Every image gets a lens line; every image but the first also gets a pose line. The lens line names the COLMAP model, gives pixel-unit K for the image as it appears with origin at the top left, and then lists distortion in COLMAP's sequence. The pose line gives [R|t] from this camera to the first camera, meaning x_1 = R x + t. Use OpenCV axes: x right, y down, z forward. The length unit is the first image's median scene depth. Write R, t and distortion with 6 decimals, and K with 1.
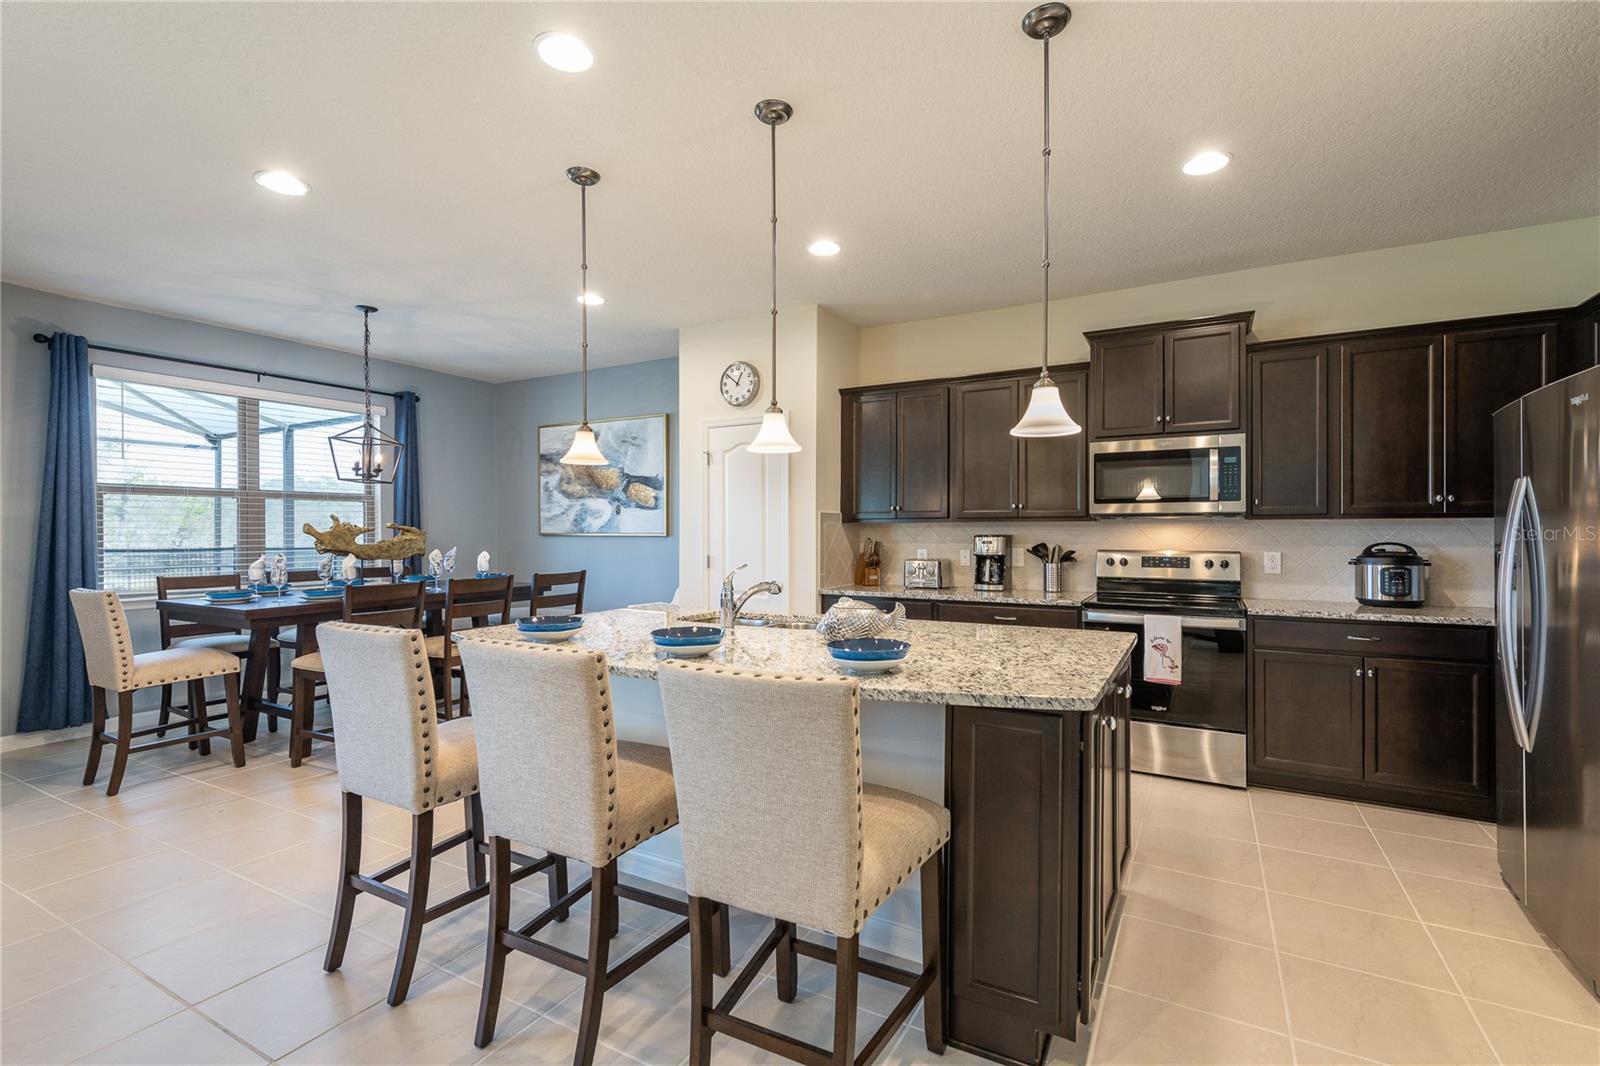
lens RADIAL K [[710.5, 0, 826.4], [0, 710.5, 529.0], [0, 0, 1]] dist [-0.000609, -0.000253]
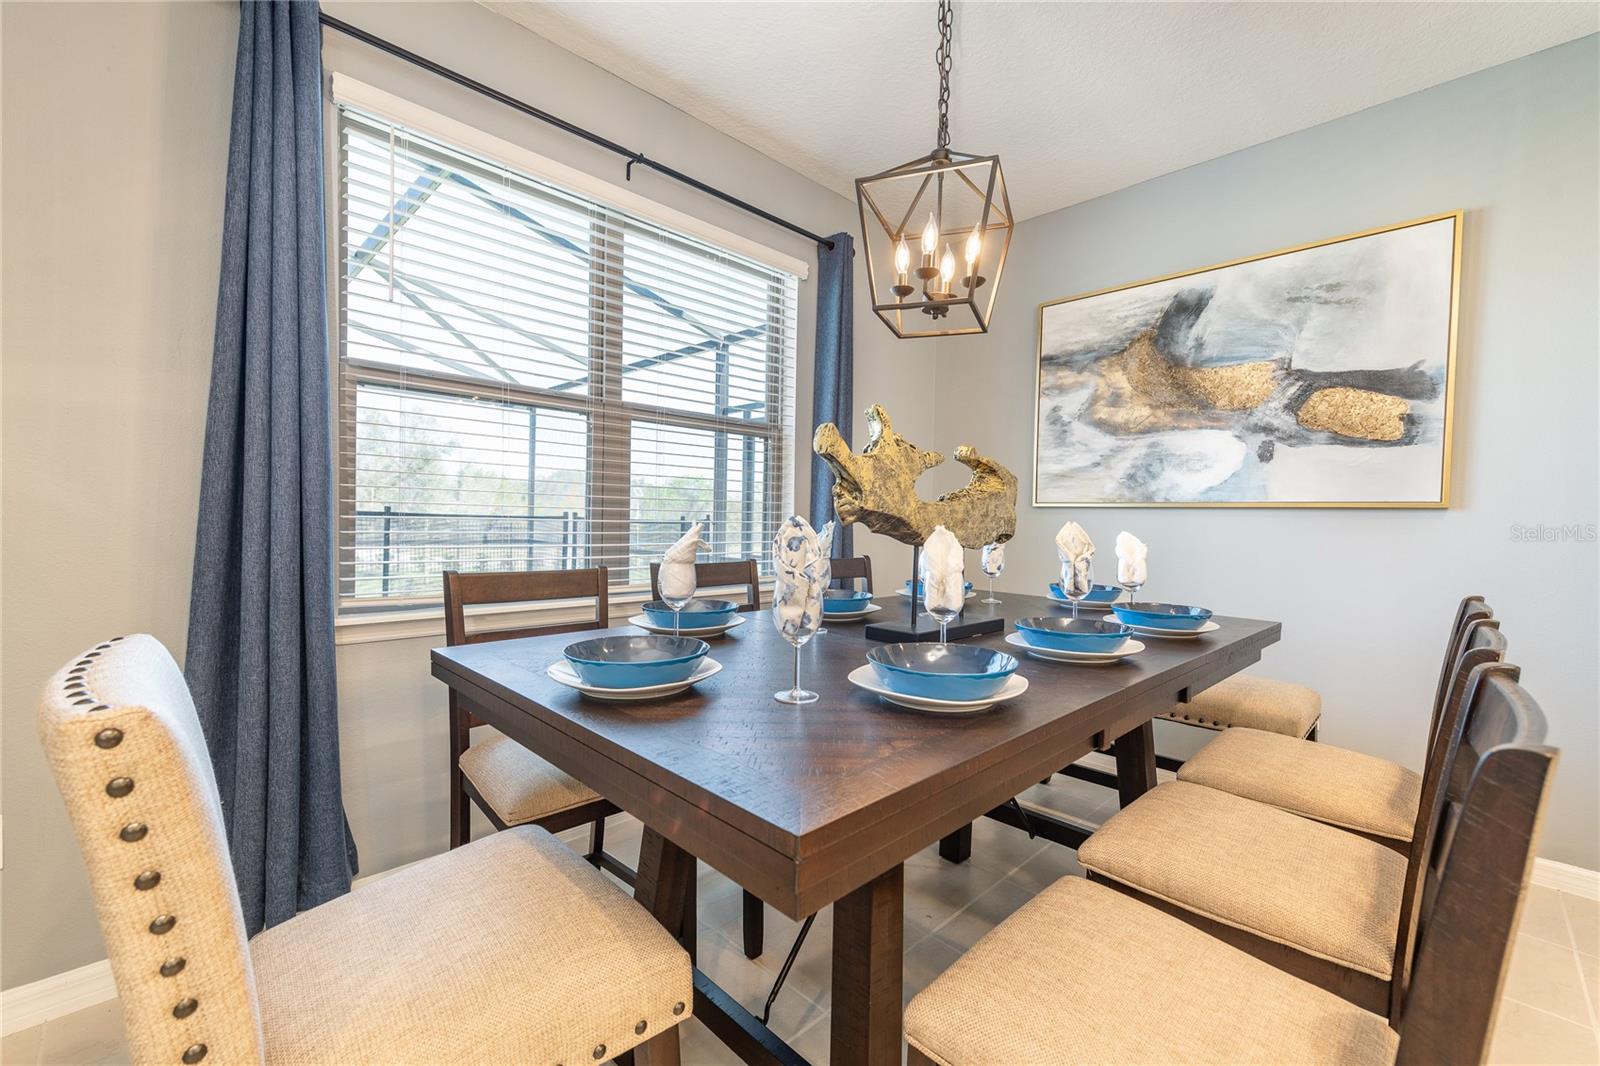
lens RADIAL K [[665.2, 0, 800.0], [0, 665.2, 533.0], [0, 0, 1]] dist [0.001068, 0.000142]
pose [[0.956268, 0.025469, -0.291381, -0.468149], [-0.020992, 0.999609, 0.018479, 0.025107], [0.291737, -0.011554, 0.956429, 0.509381]]
